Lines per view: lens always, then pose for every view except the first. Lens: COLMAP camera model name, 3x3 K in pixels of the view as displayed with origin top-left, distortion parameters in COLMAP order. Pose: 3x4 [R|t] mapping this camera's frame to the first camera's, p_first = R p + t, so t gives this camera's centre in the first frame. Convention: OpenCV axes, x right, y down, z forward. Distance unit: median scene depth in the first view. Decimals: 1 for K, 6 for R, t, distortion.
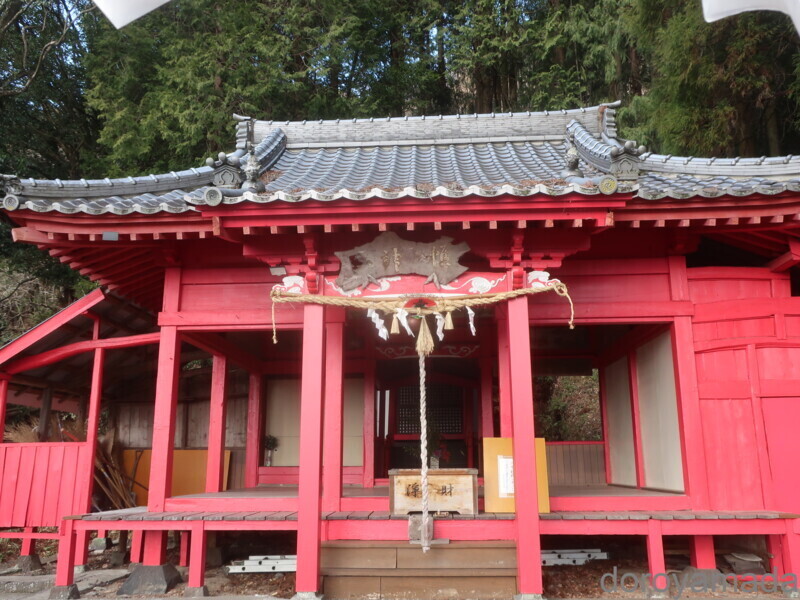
lens RADIAL K [[366.0, 0, 402.5], [0, 366.0, 300.8], [0, 0, 1]] dist [0.001054, 0.000103]
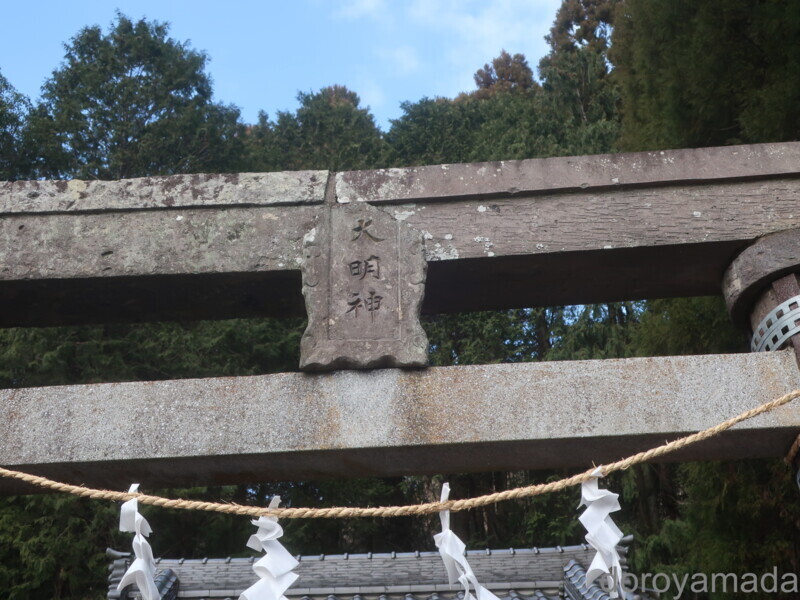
lens RADIAL K [[962.0, 0, 401.2], [0, 962.0, 300.5], [0, 0, 1]] dist [0.002088, 0.000000]
pose [[0.998253, 0.022782, 0.054515, 0.002539], [0.012013, 0.825137, -0.564804, 0.165090], [-0.057849, 0.564473, 0.823422, -0.869247]]
